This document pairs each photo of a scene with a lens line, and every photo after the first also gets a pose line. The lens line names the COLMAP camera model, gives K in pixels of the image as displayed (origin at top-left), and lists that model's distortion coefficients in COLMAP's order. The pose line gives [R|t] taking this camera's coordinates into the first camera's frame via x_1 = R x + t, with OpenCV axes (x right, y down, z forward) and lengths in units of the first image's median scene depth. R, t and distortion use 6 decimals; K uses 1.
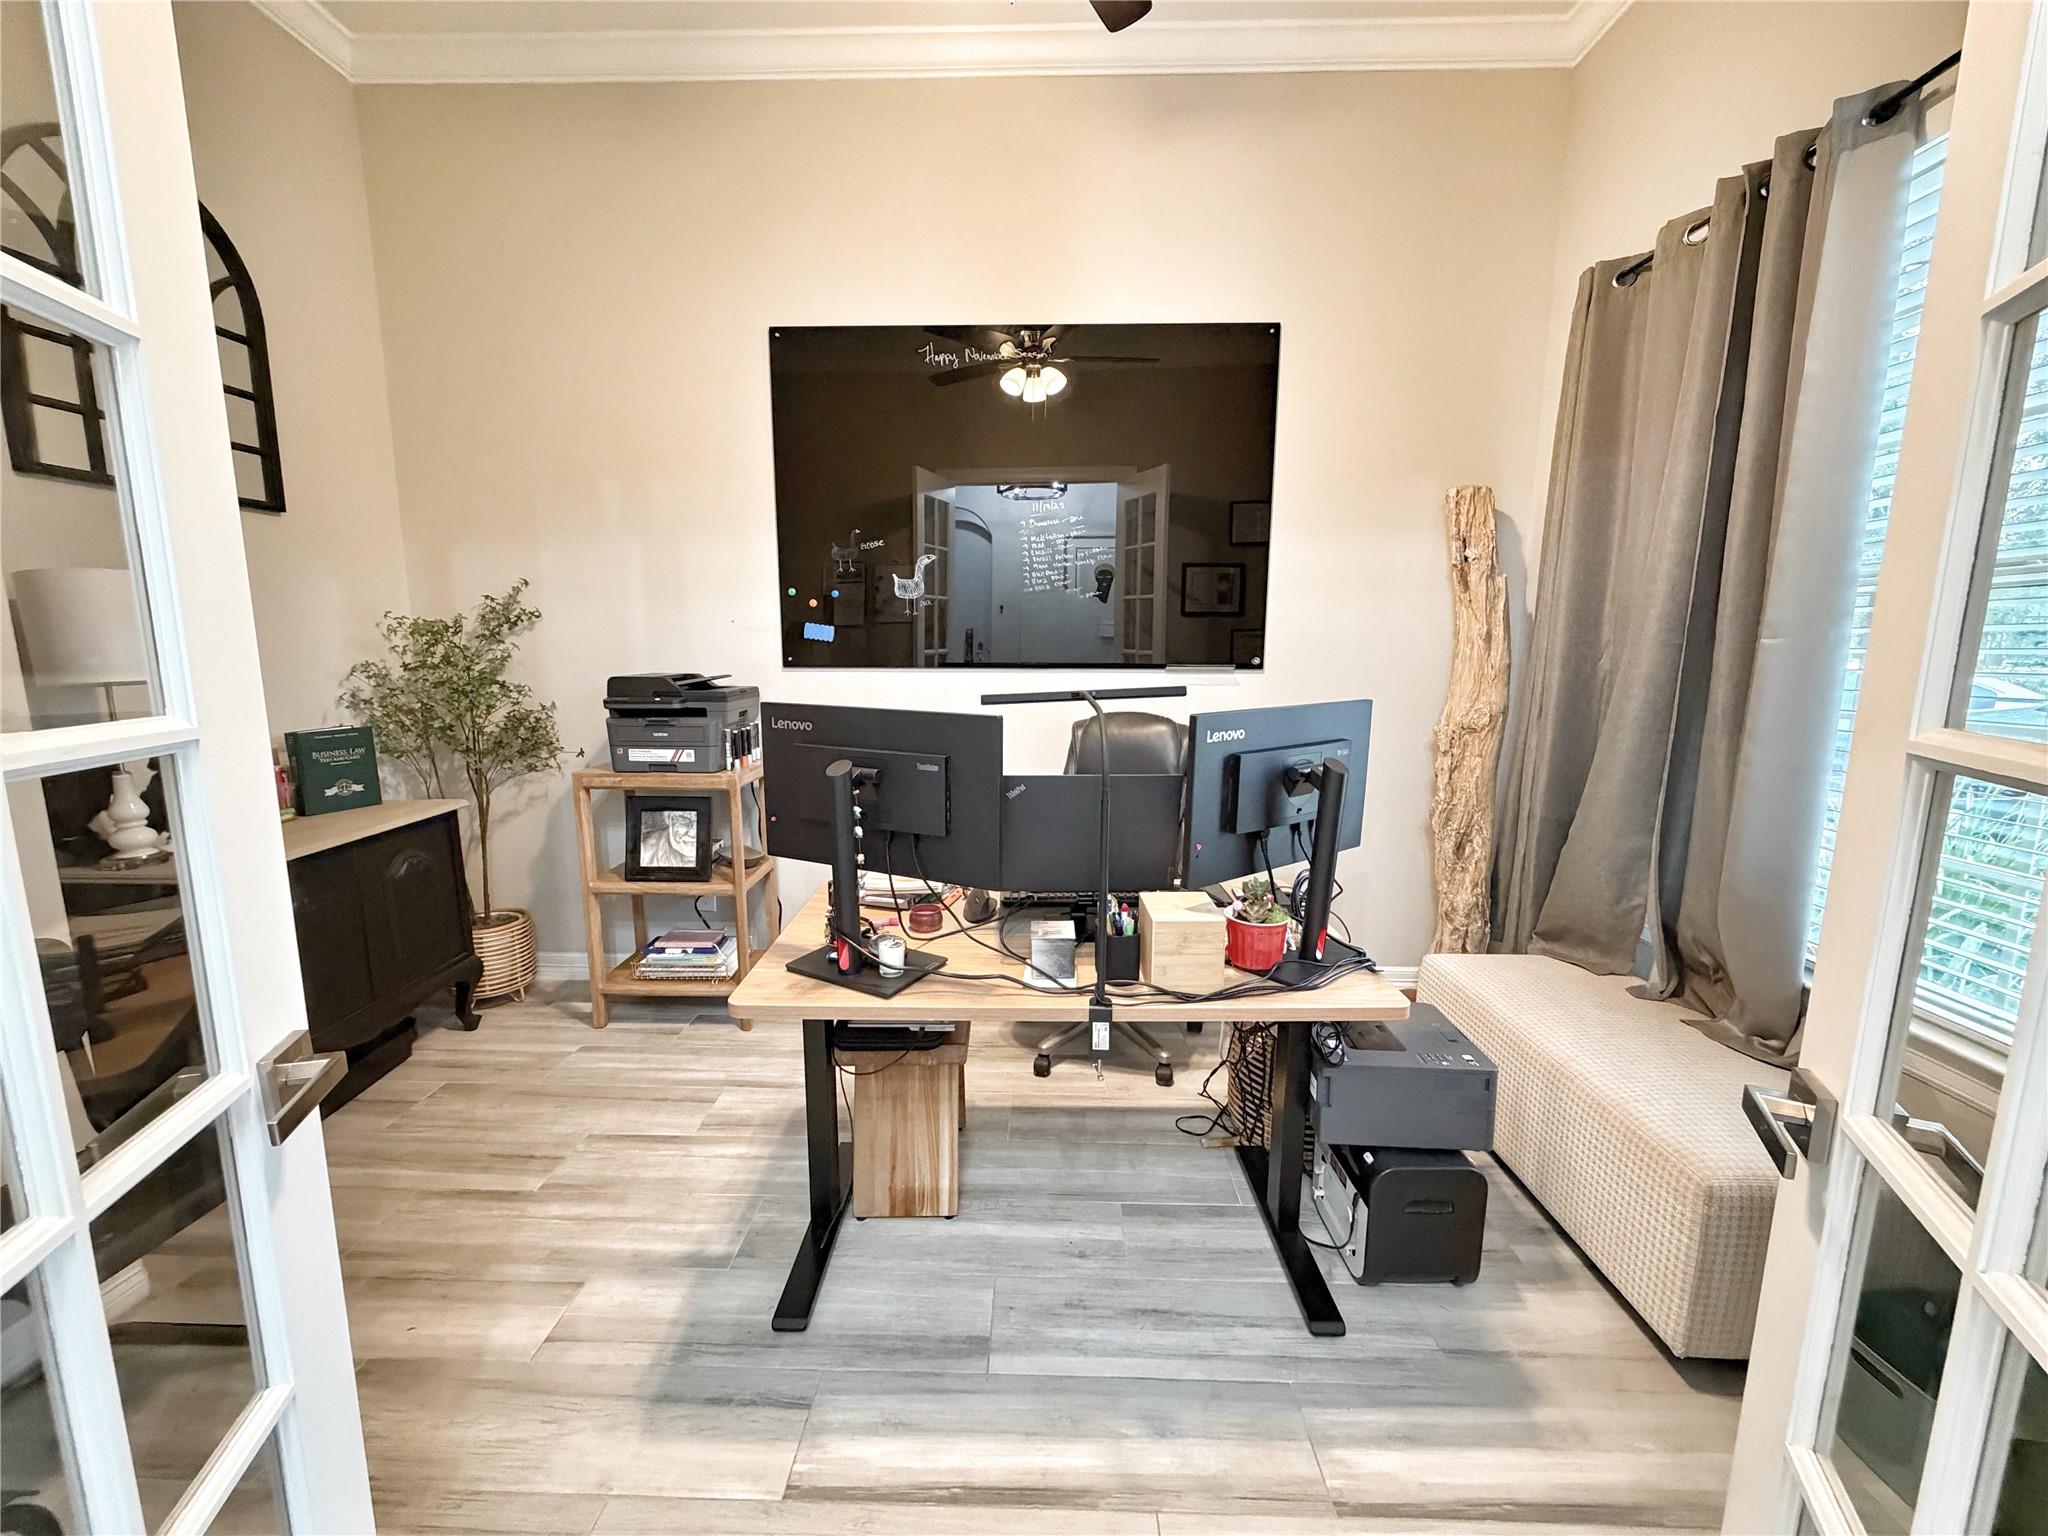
lens RADIAL K [[812.8, 0, 1024.0], [0, 812.8, 768.0], [0, 0, 1]] dist [0.000257, -0.000031]
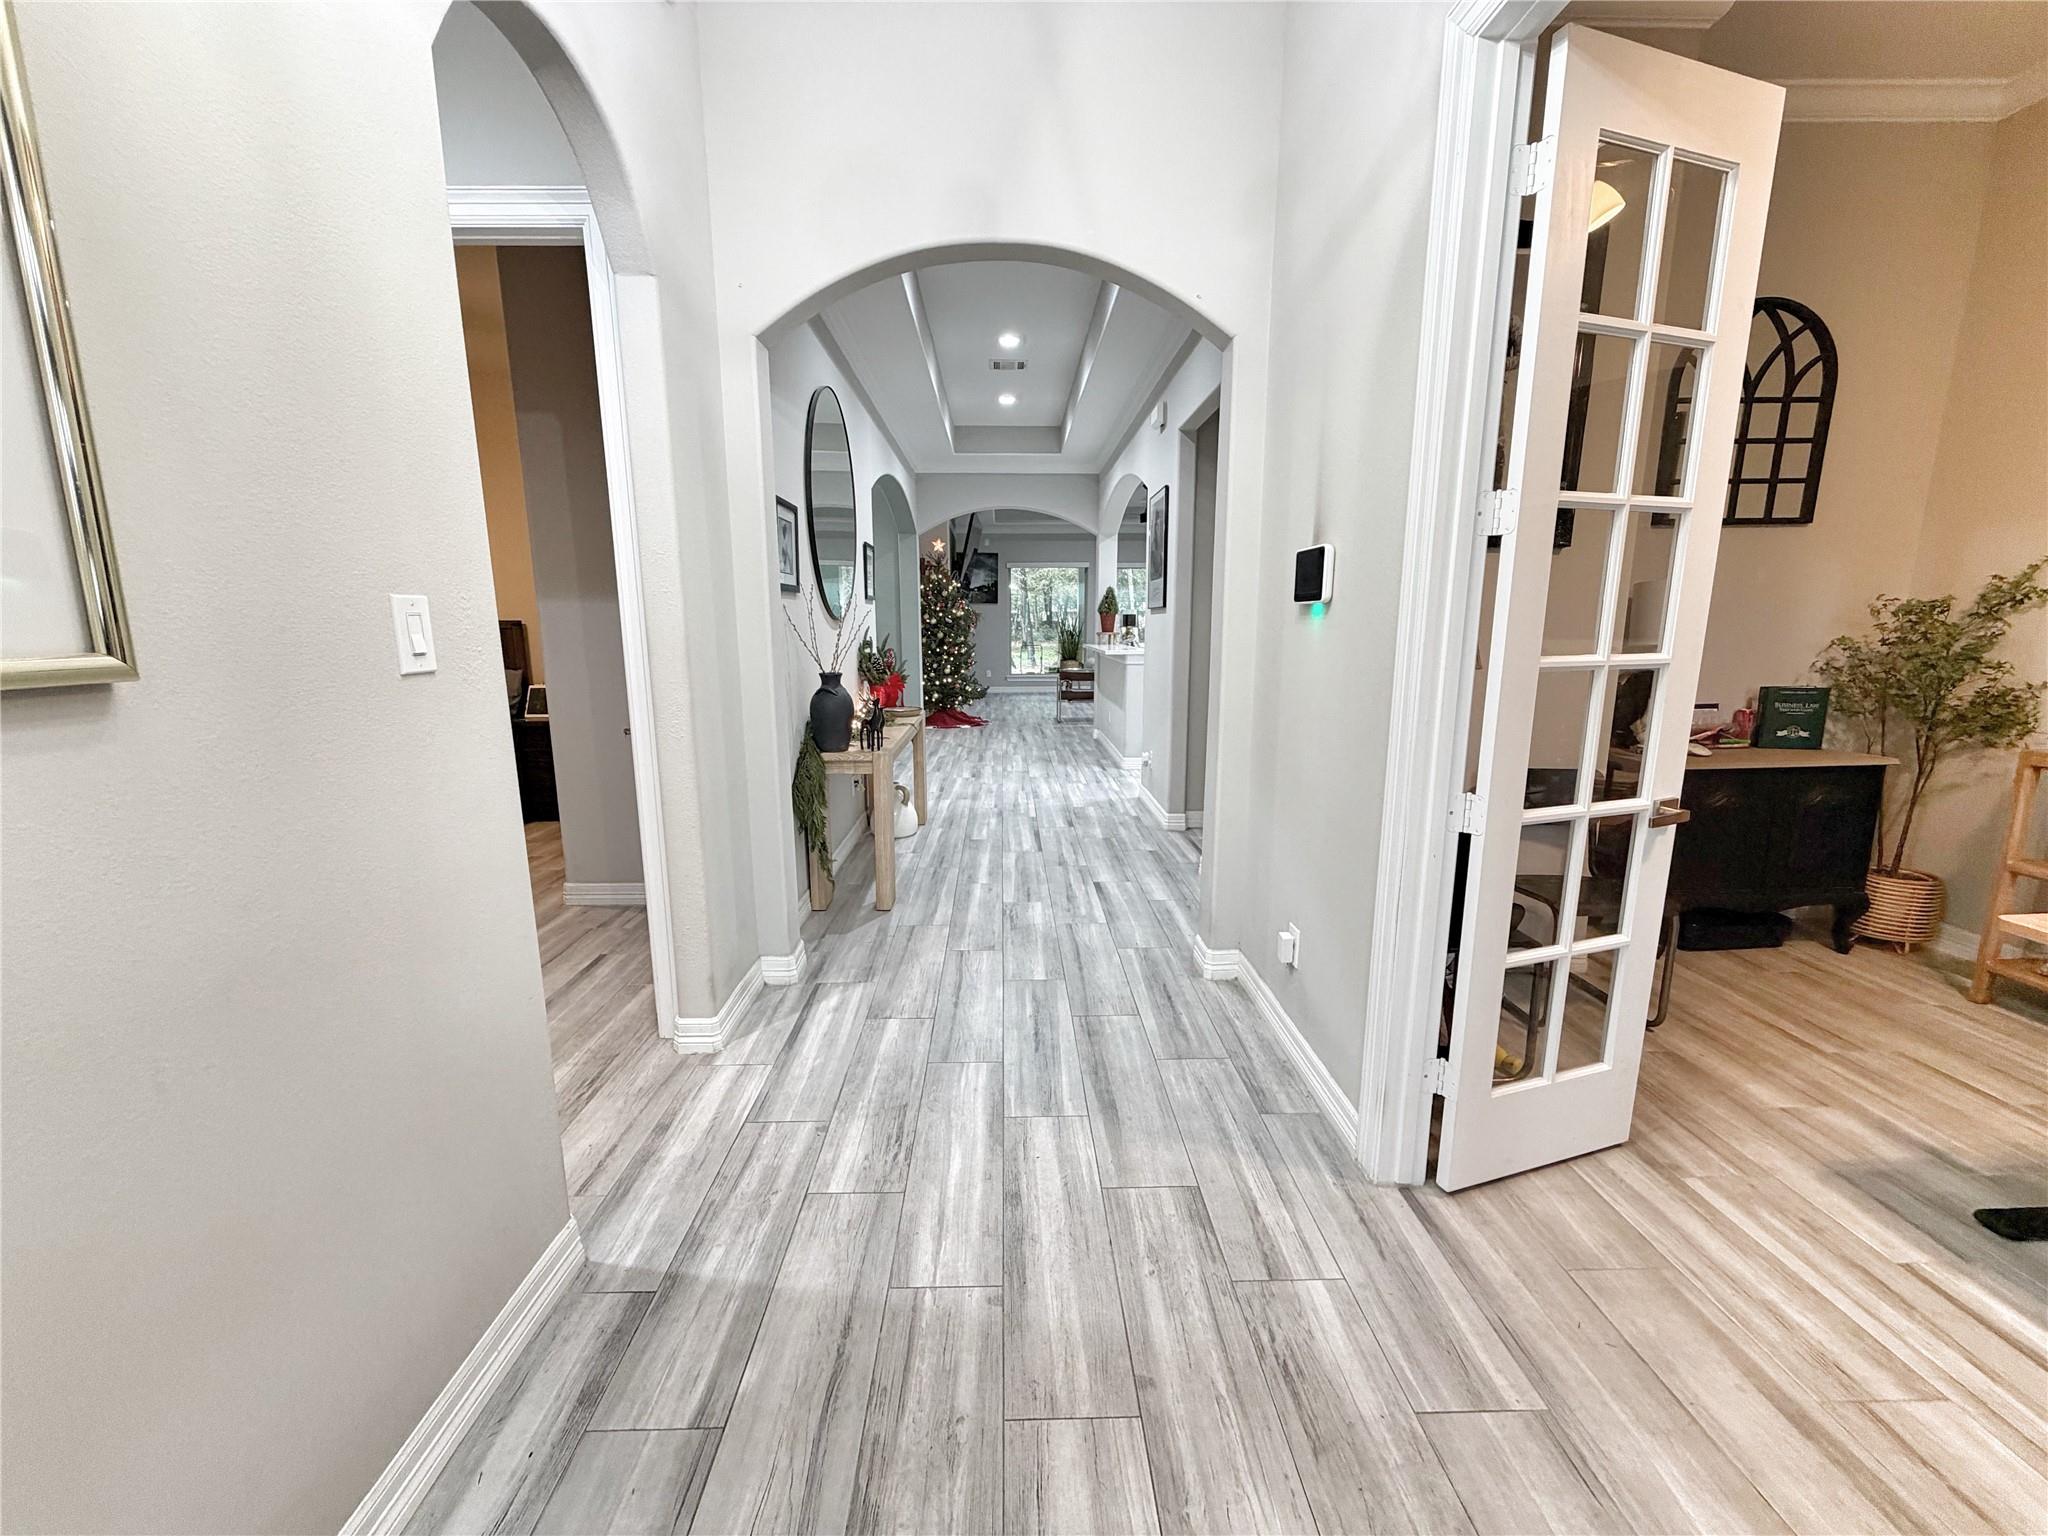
lens RADIAL K [[812.8, 0, 1024.0], [0, 812.8, 768.0], [0, 0, 1]] dist [0.000257, -0.000031]
pose [[0.050149, 0.175077, -0.983277, 0.364650], [-0.149619, 0.974722, 0.165923, 0.044152], [0.987471, 0.138796, 0.075076, -0.287160]]
